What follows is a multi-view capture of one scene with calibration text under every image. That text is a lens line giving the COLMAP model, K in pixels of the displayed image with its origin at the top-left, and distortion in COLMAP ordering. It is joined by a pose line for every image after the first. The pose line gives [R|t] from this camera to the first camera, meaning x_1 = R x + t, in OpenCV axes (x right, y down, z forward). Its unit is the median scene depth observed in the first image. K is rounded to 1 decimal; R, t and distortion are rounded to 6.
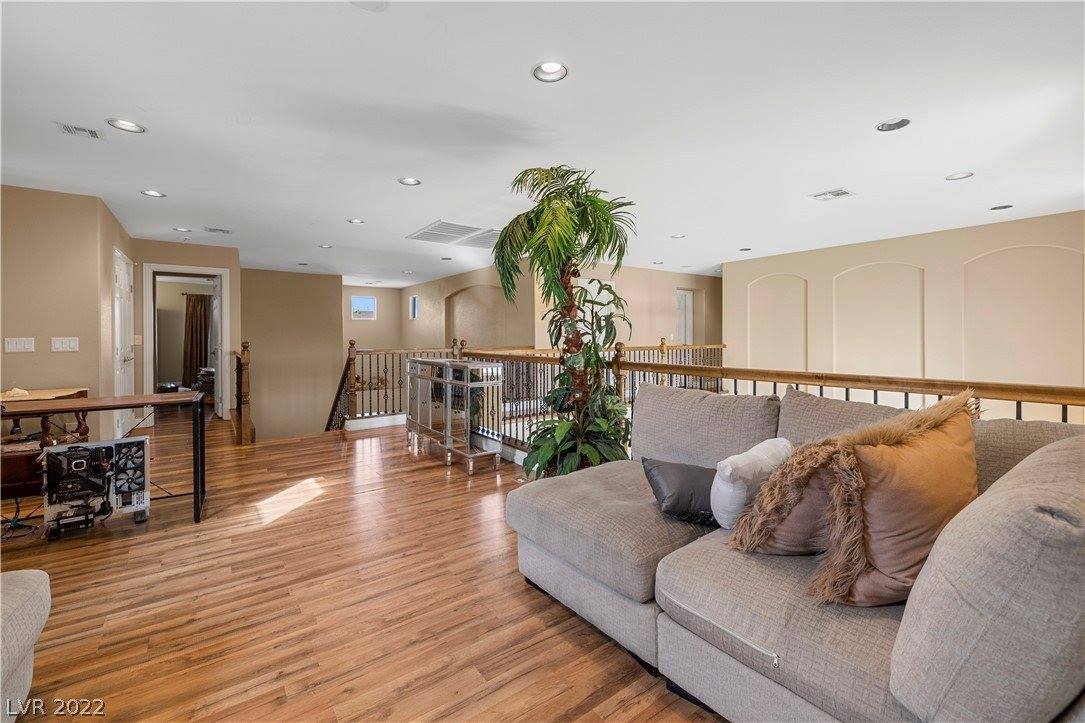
lens RADIAL K [[462.7, 0, 544.7], [0, 462.7, 335.5], [0, 0, 1]] dist [0.001316, -0.000048]
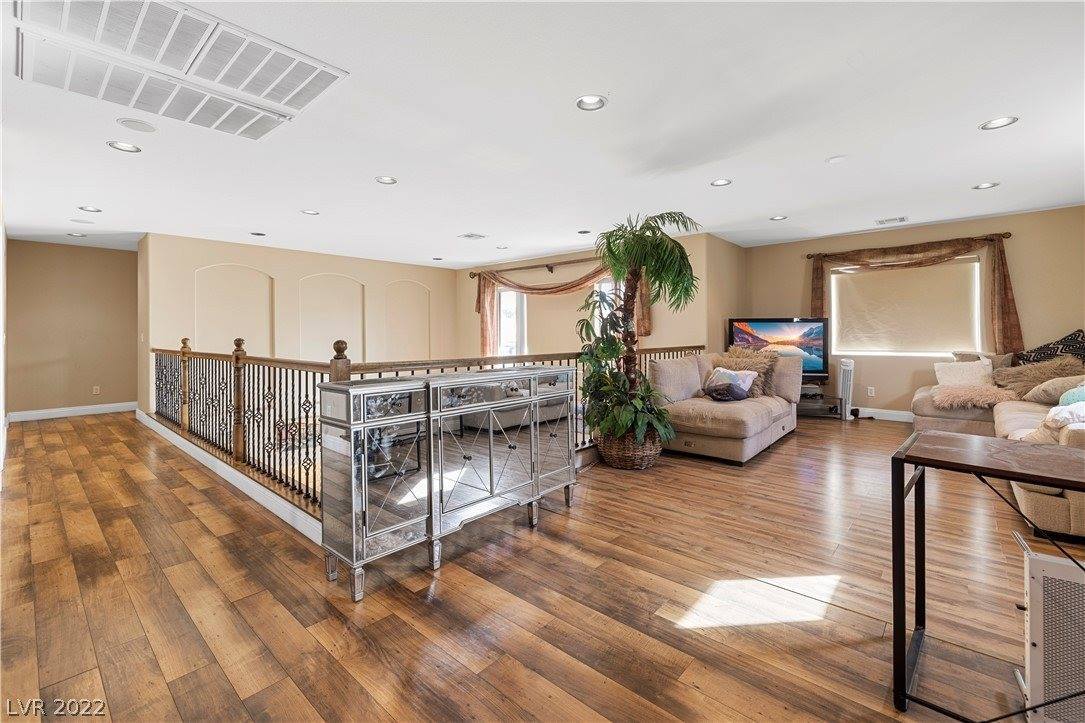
lens RADIAL K [[462.7, 0, 538.4], [0, 462.7, 334.8], [0, 0, 1]] dist [0.001316, -0.000048]
pose [[-0.206240, 0.001829, 0.978500, -1.069176], [0.003662, 0.999993, -0.001097, 0.004524], [-0.978495, 0.003357, -0.206246, 1.388859]]
